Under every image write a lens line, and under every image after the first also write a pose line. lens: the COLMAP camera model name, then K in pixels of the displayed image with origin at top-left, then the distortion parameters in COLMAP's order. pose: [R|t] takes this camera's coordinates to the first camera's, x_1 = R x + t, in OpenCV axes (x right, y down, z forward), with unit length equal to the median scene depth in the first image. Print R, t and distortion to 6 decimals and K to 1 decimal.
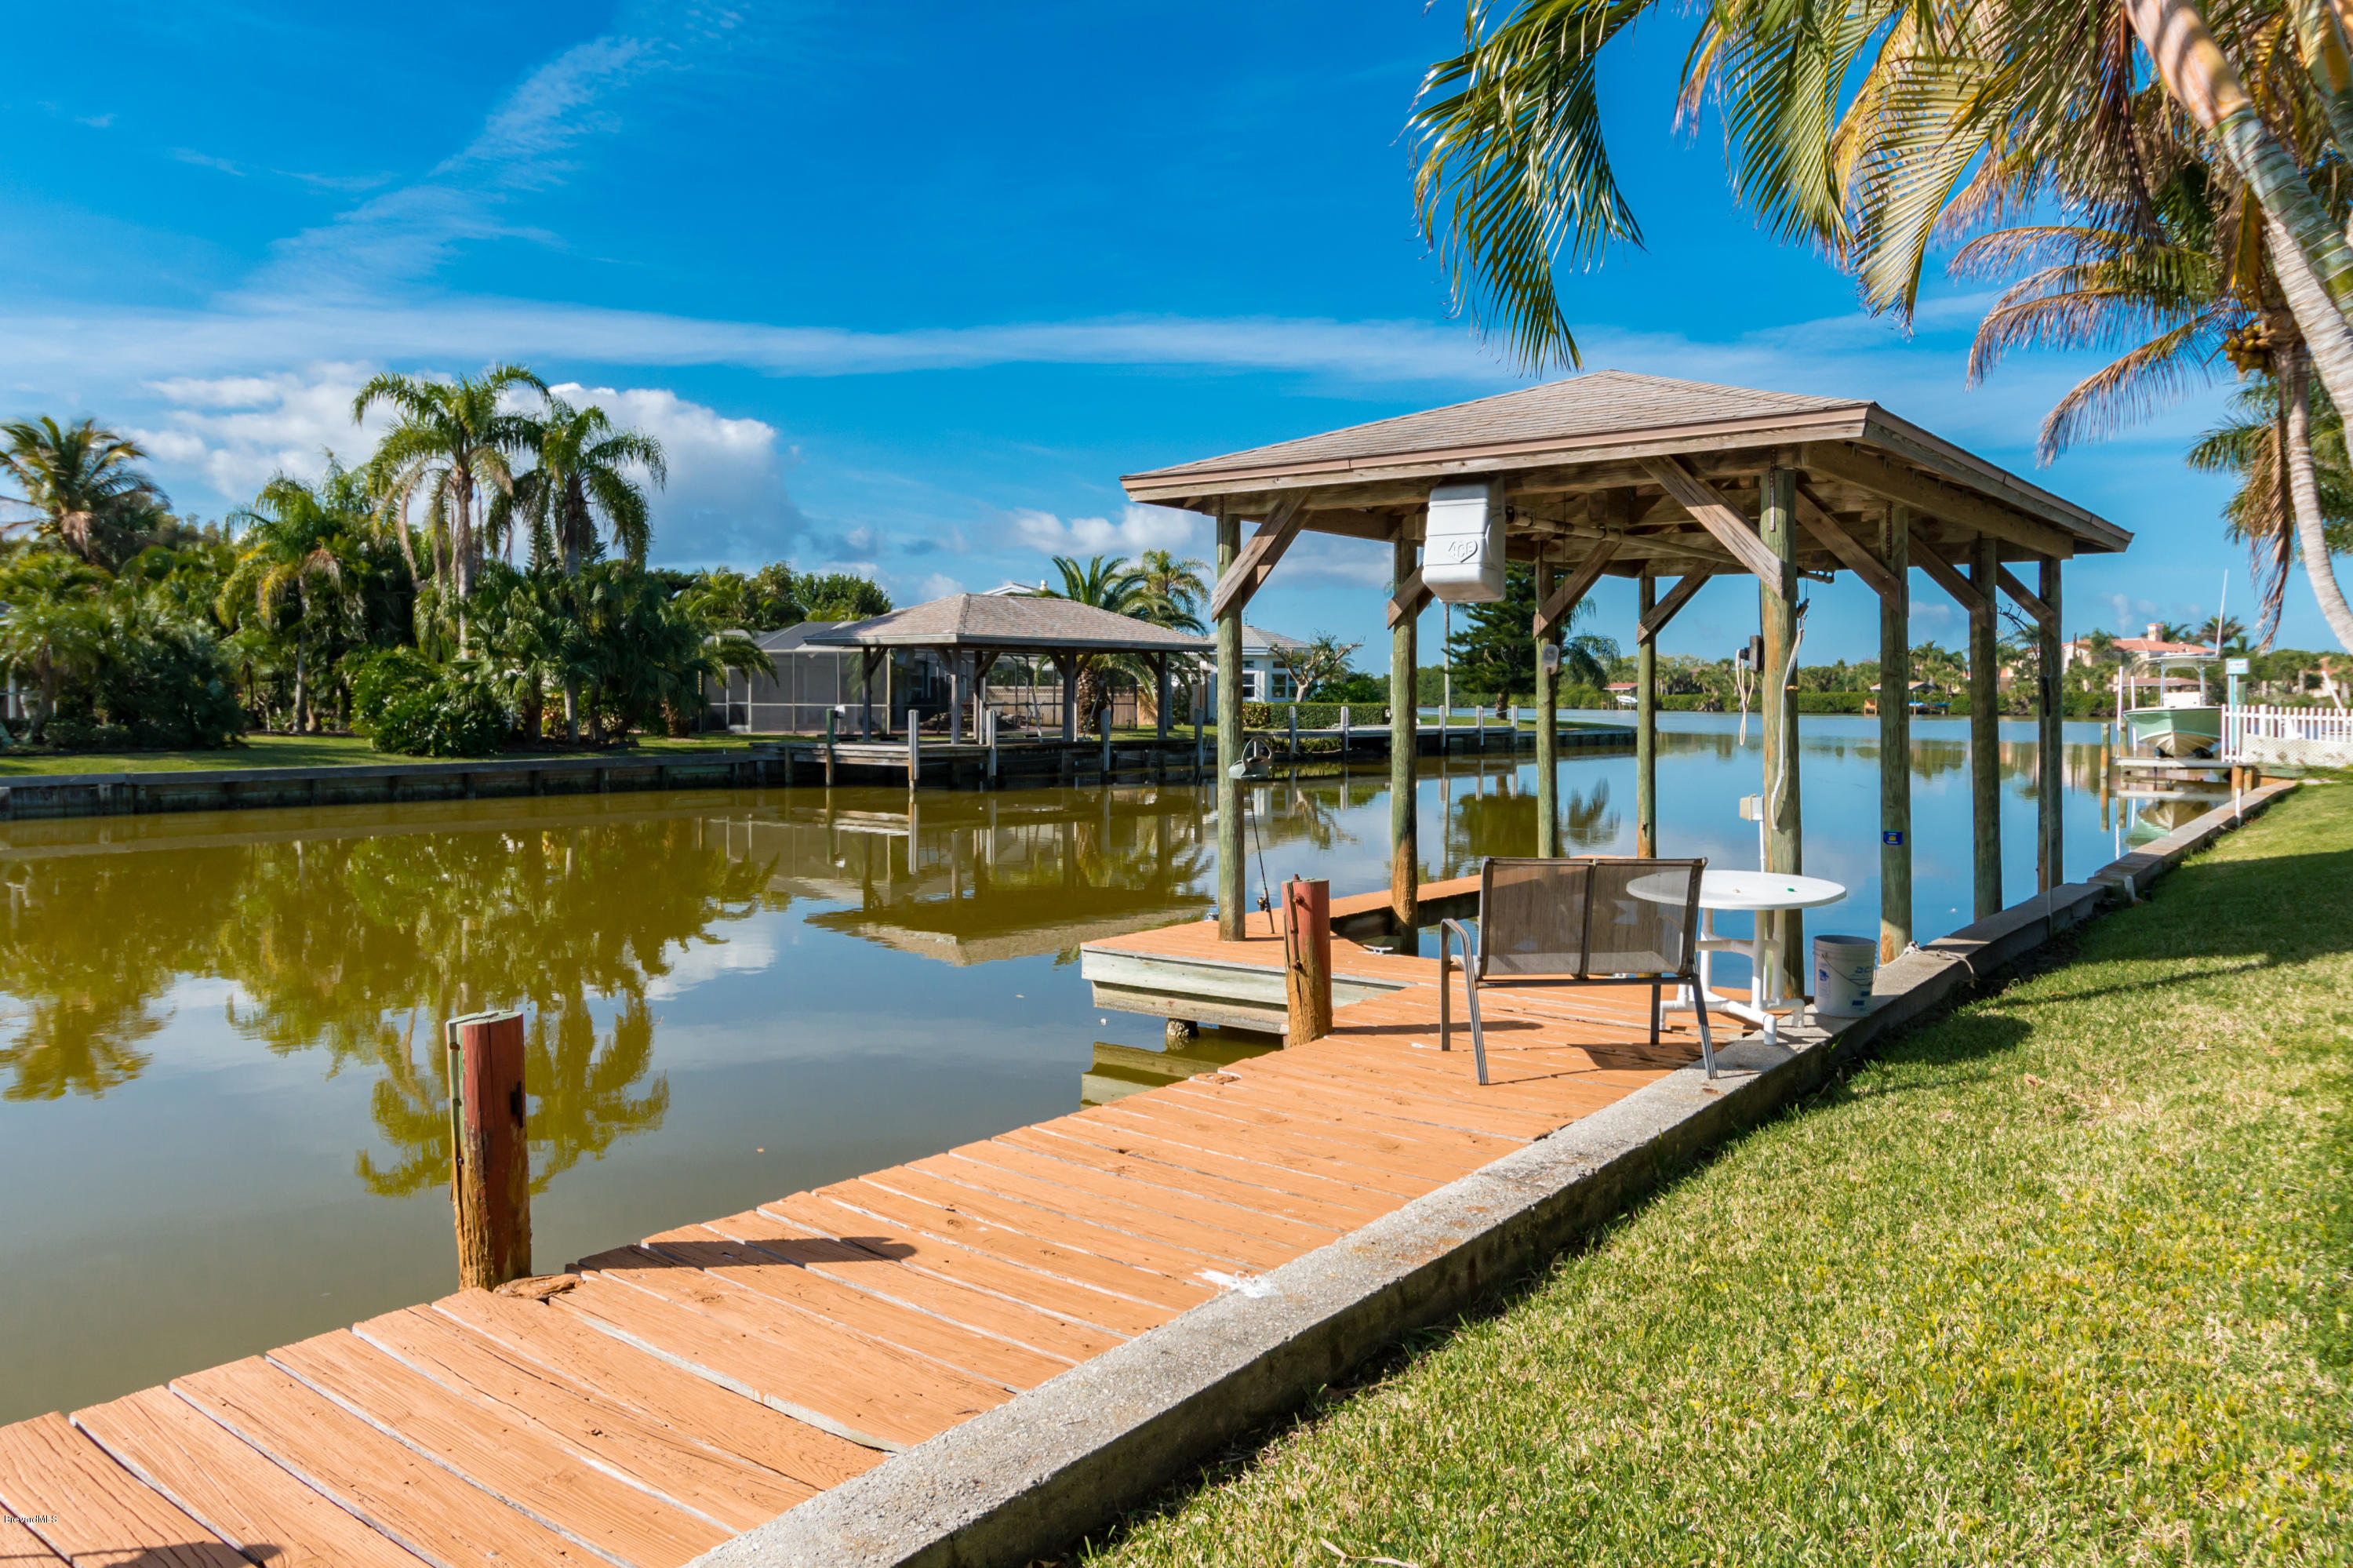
lens RADIAL K [[1637.4, 0, 1166.0], [0, 1637.4, 702.9], [0, 0, 1]] dist [-0.022708, 0.010207]
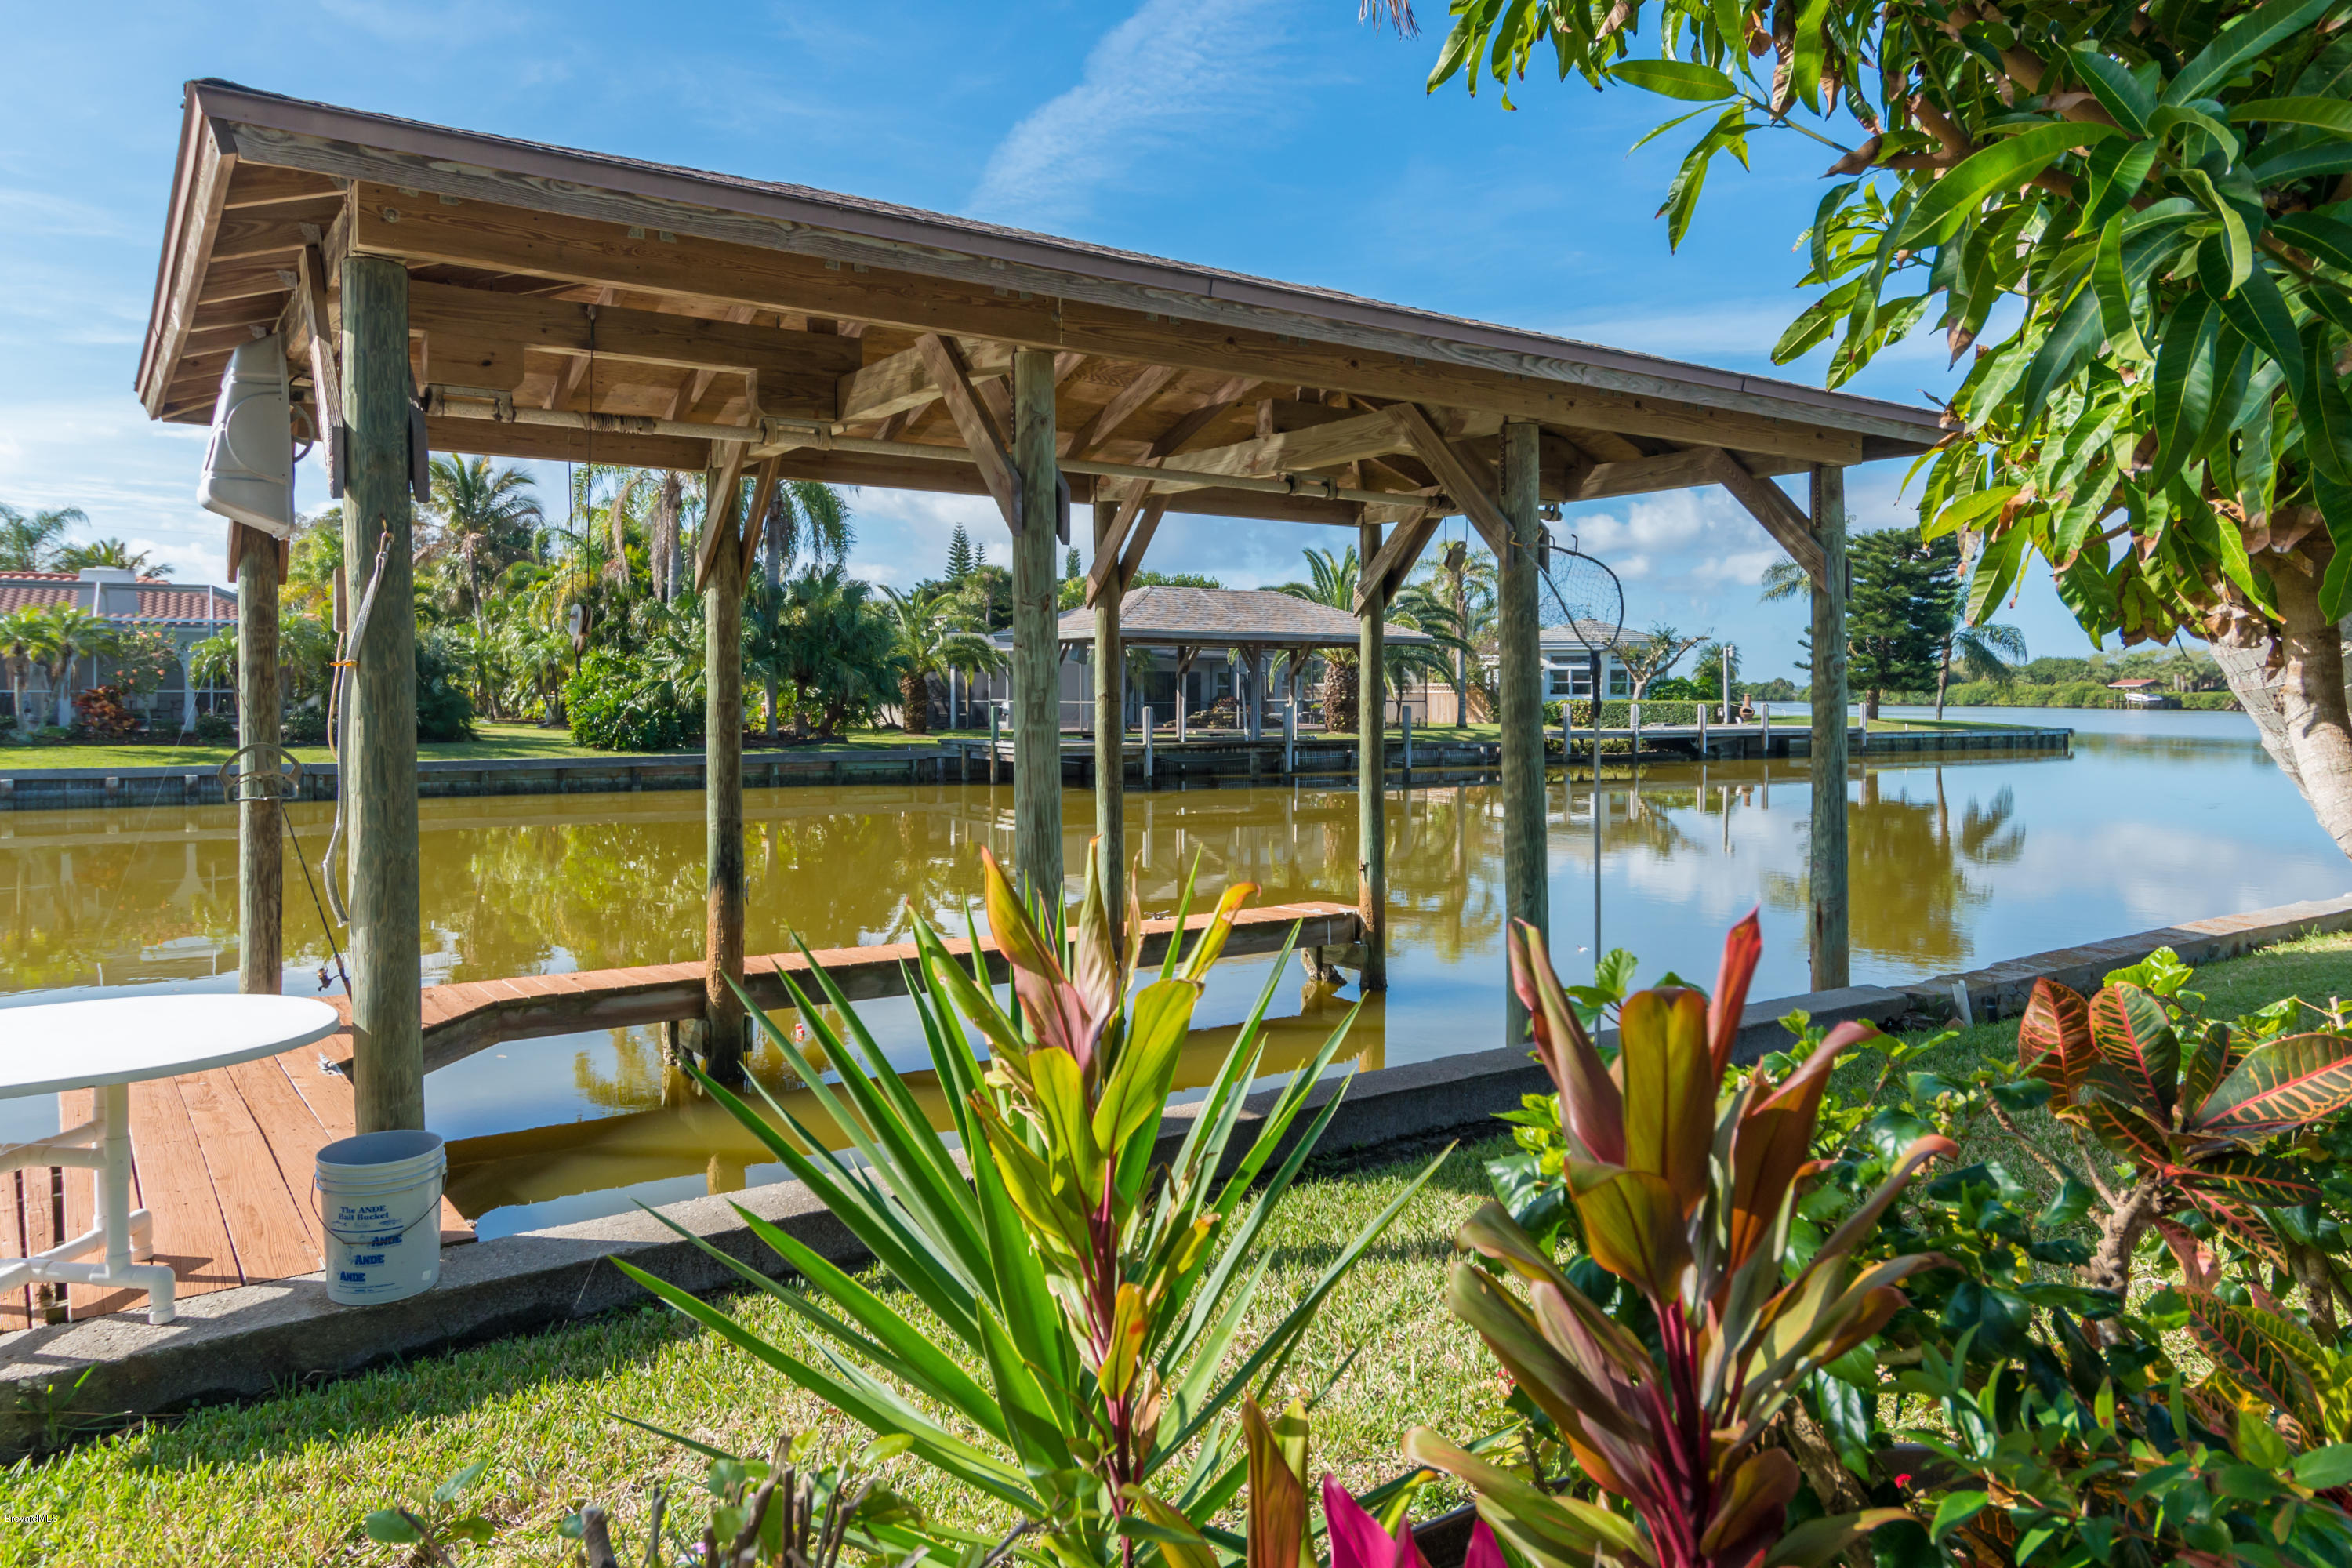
lens RADIAL K [[1565.8, 0, 1168.3], [0, 1565.8, 712.4], [0, 0, 1]] dist [-0.013671, -0.003039]
pose [[0.955505, 0.002753, -0.294963, 0.118296], [-0.000599, 0.999972, 0.007394, 0.000416], [0.294975, -0.006889, 0.955480, 0.088700]]
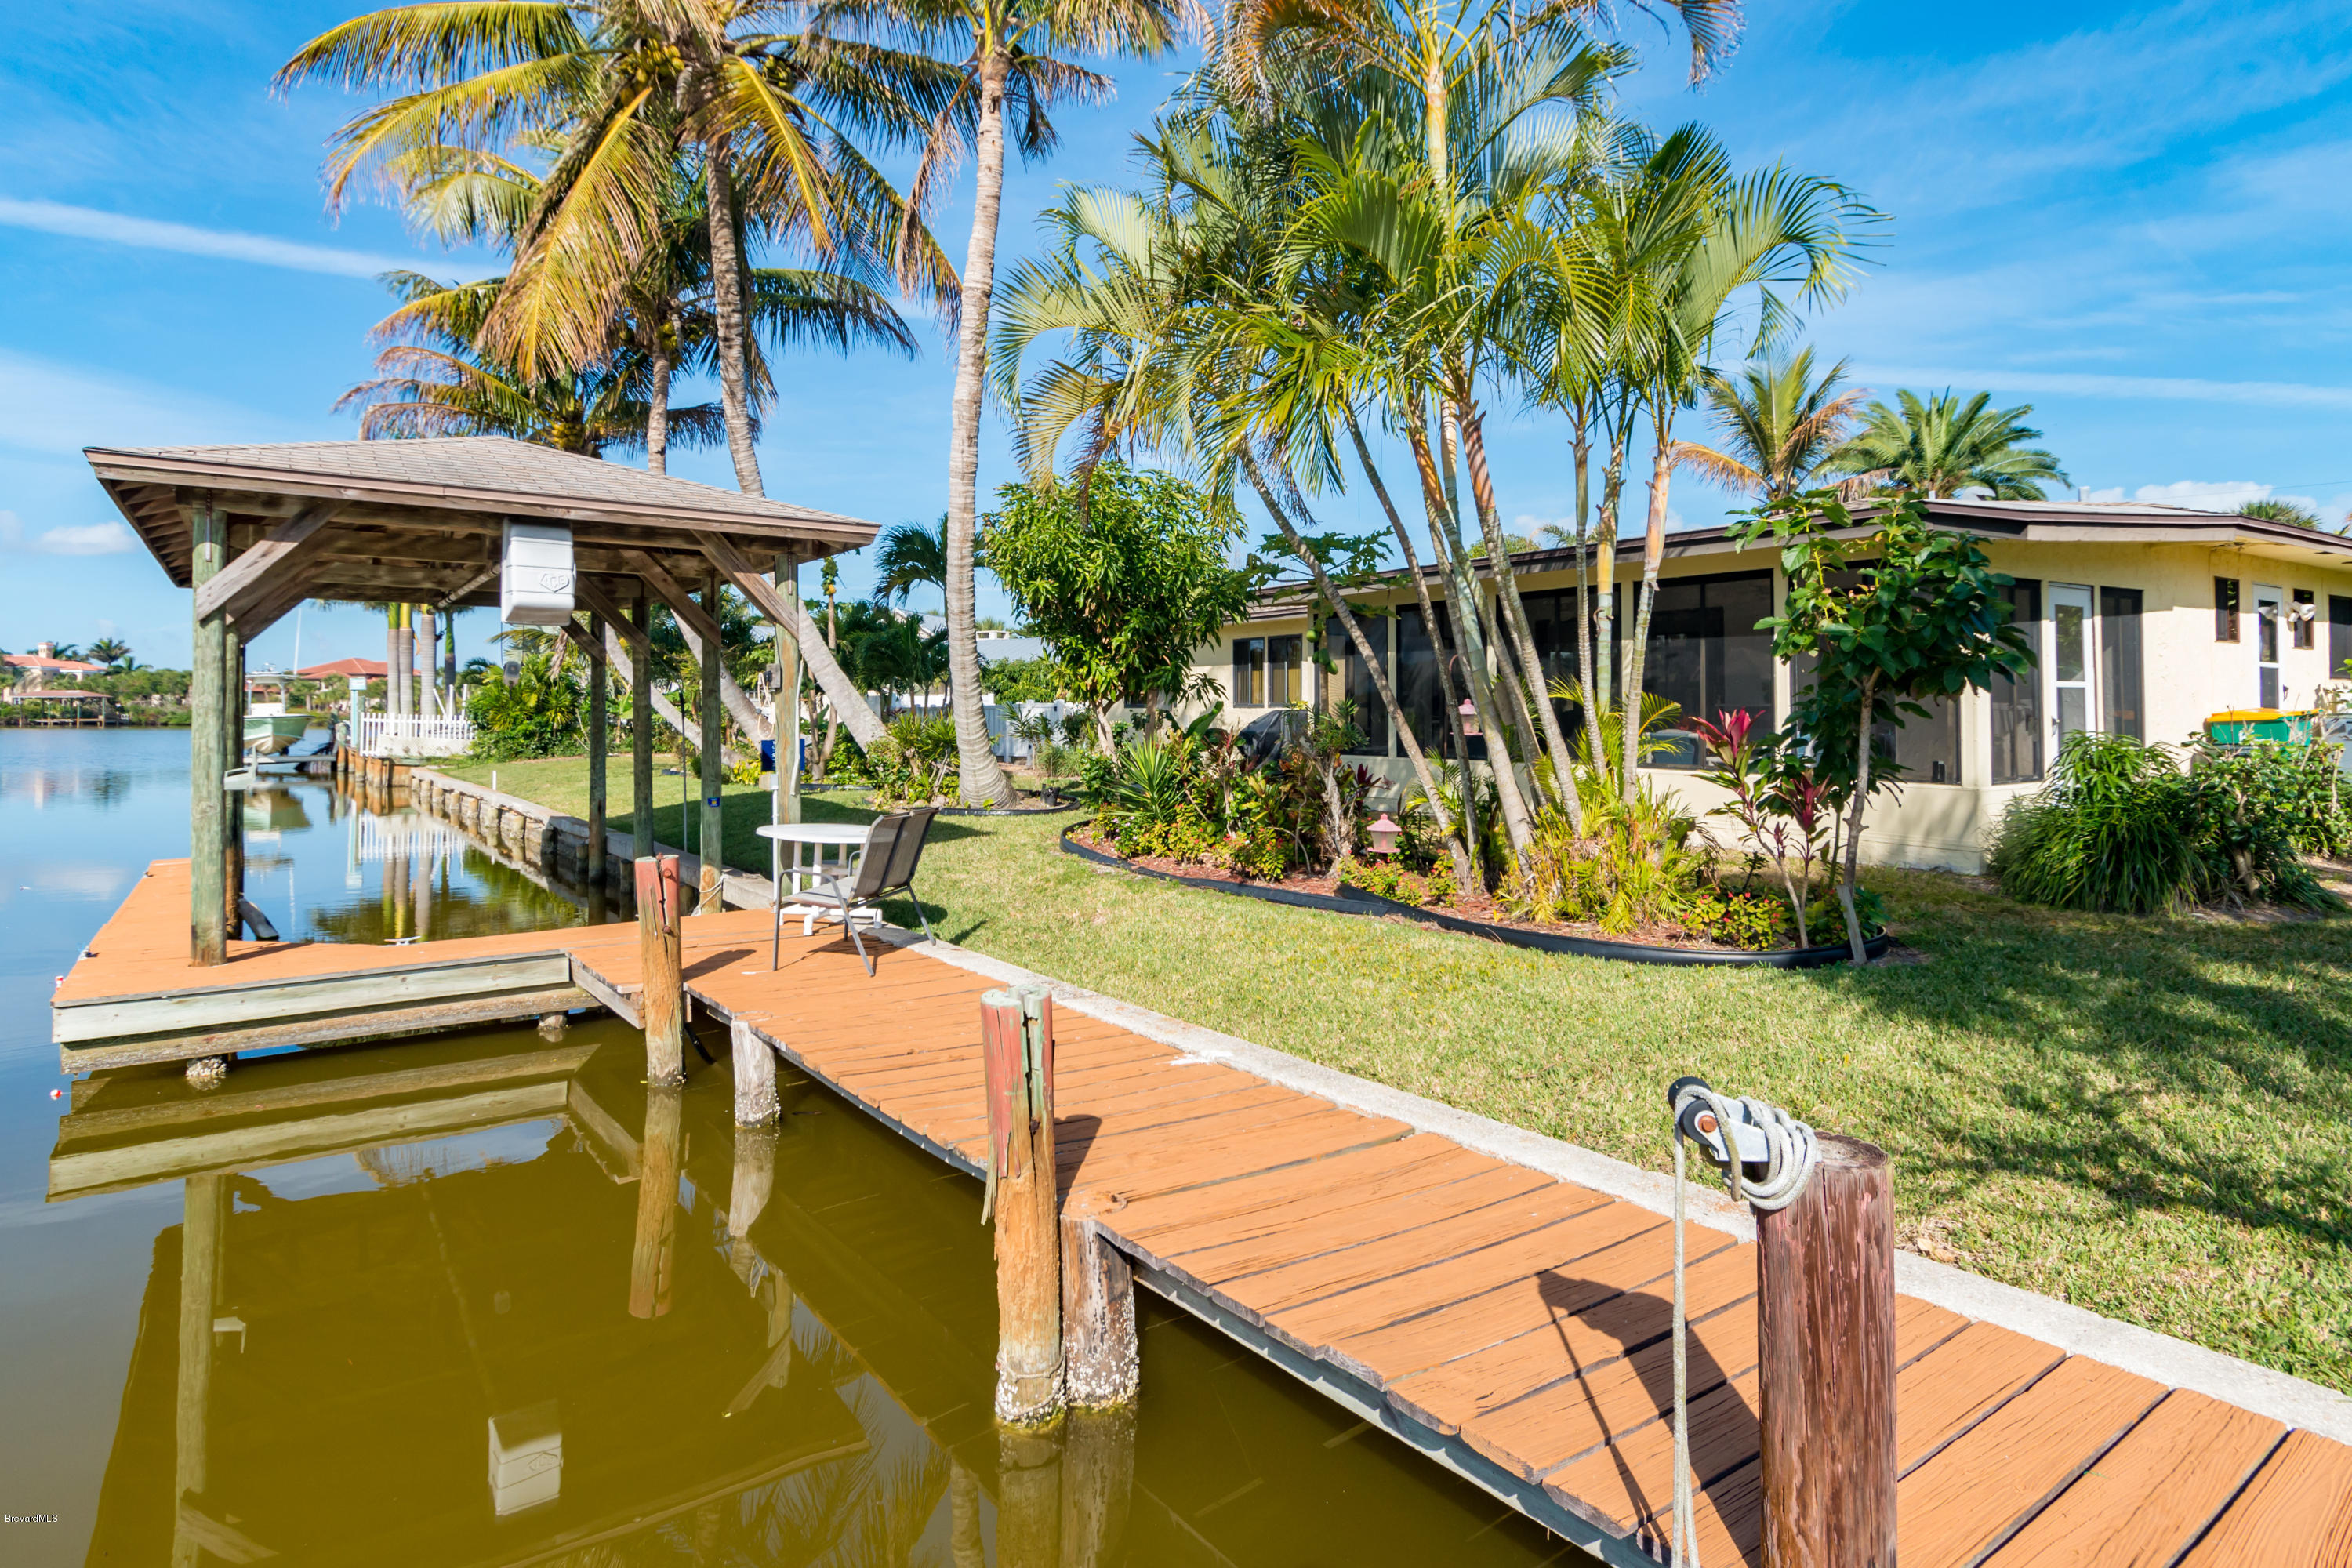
lens RADIAL K [[1269.2, 0, 1141.1], [0, 1269.2, 689.4], [0, 0, 1]] dist [-0.000817, -0.000158]
pose [[0.280385, 0.014997, 0.959771, -0.101256], [0.002196, 0.999865, -0.016265, 0.000147], [-0.959885, 0.006668, 0.280314, 0.057248]]
